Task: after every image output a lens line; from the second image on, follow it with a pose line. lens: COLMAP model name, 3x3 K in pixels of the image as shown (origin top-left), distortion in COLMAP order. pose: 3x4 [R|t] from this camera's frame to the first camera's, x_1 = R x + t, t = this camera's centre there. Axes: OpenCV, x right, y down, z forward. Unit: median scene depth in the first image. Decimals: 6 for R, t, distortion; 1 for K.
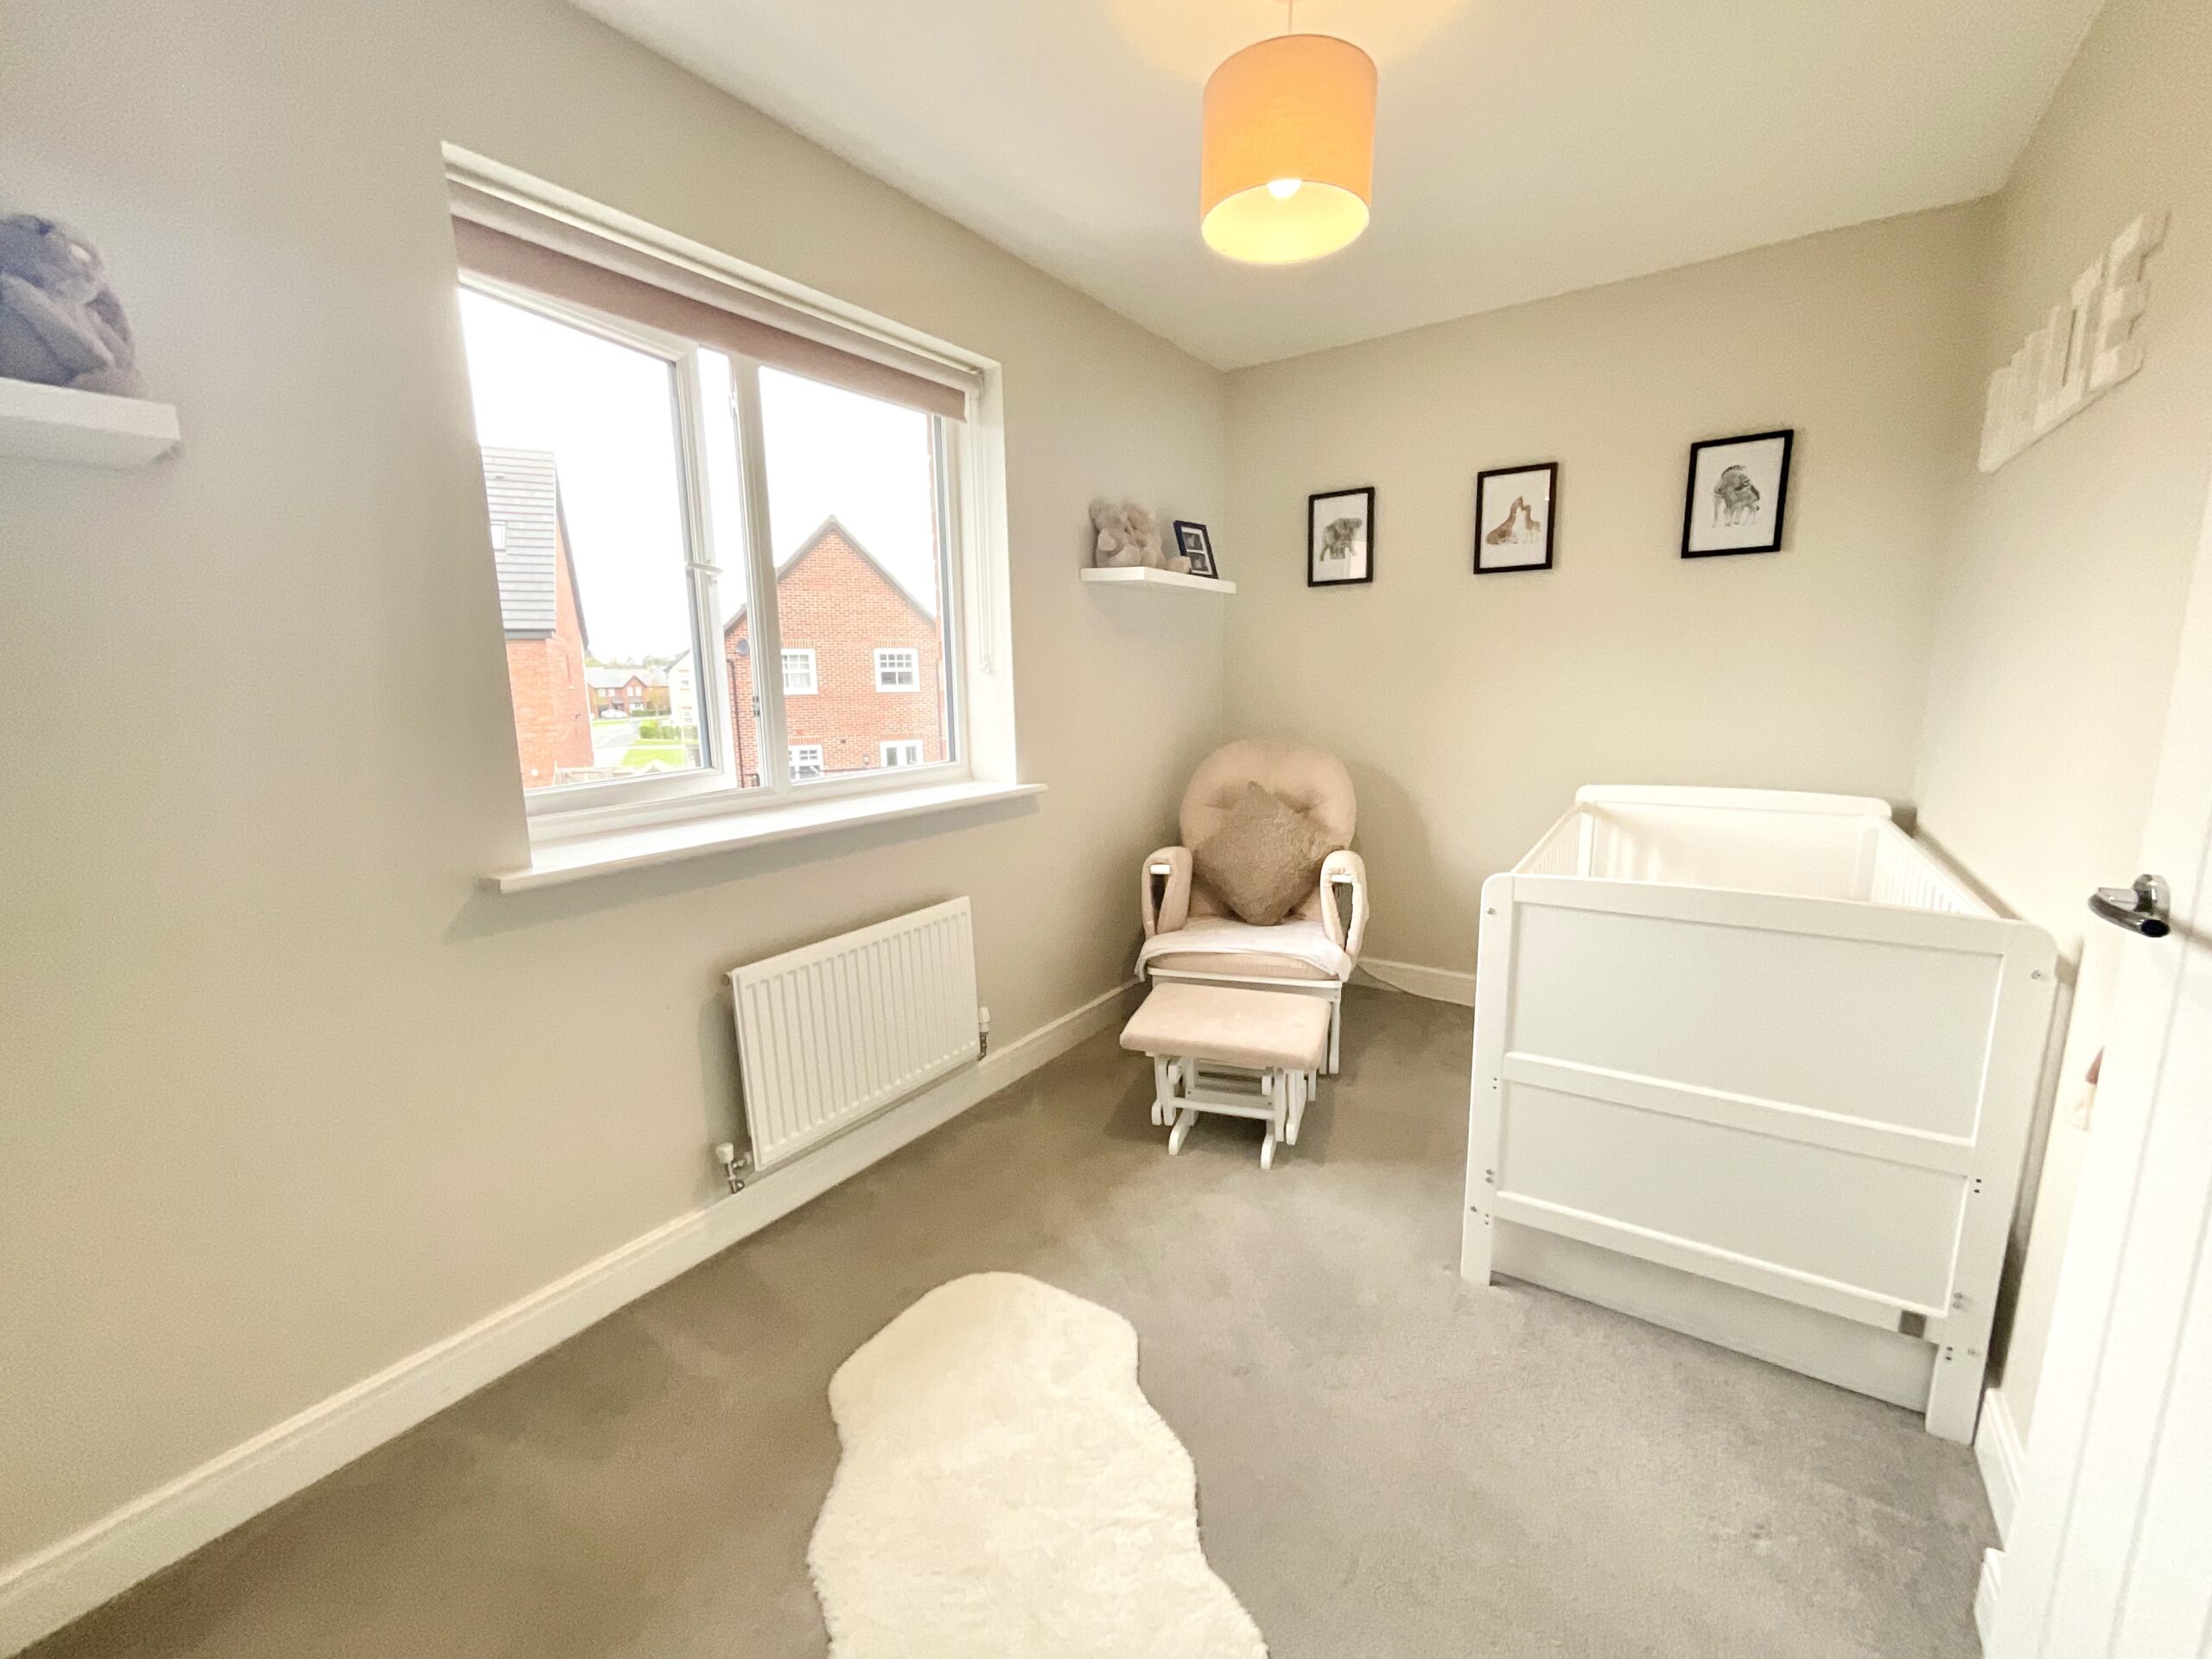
lens RADIAL K [[905.9, 0, 1106.0], [0, 905.9, 829.5], [0, 0, 1]] dist [-0.000112, 0.000031]
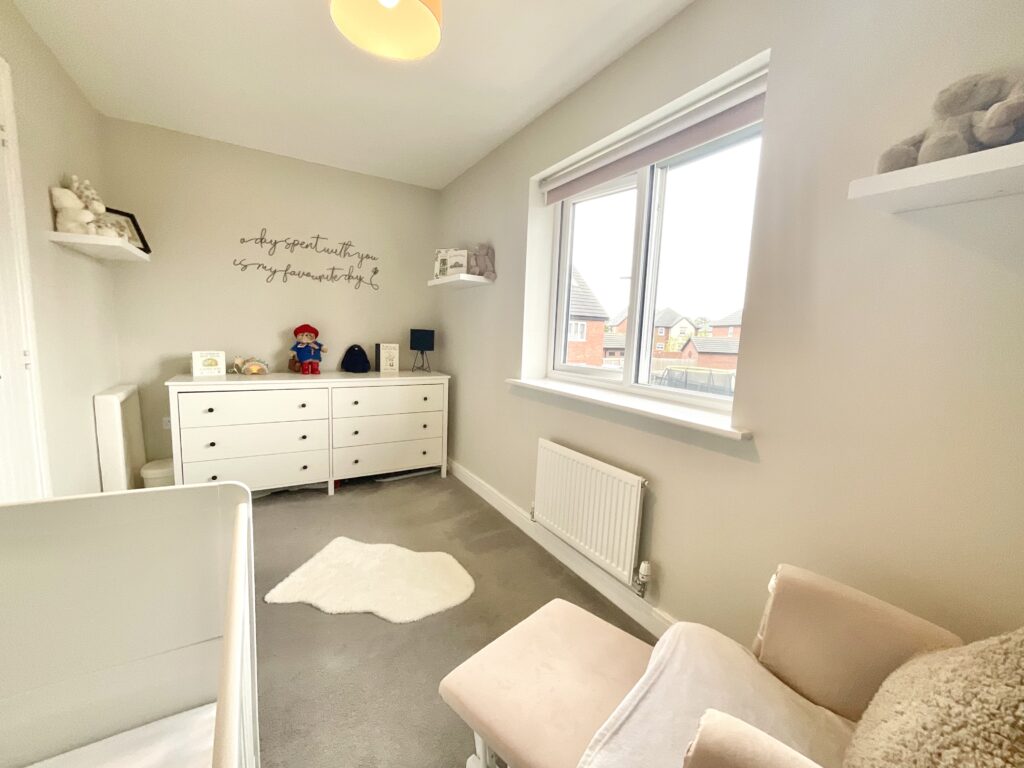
lens RADIAL K [[418.7, 0, 502.6], [0, 418.7, 385.9], [0, 0, 1]] dist [0.001010, 0.000296]
pose [[-0.436546, 0.104287, -0.893617, 0.617308], [-0.193405, 0.959159, 0.206417, -0.189776], [0.878648, 0.262941, -0.398548, 1.211560]]
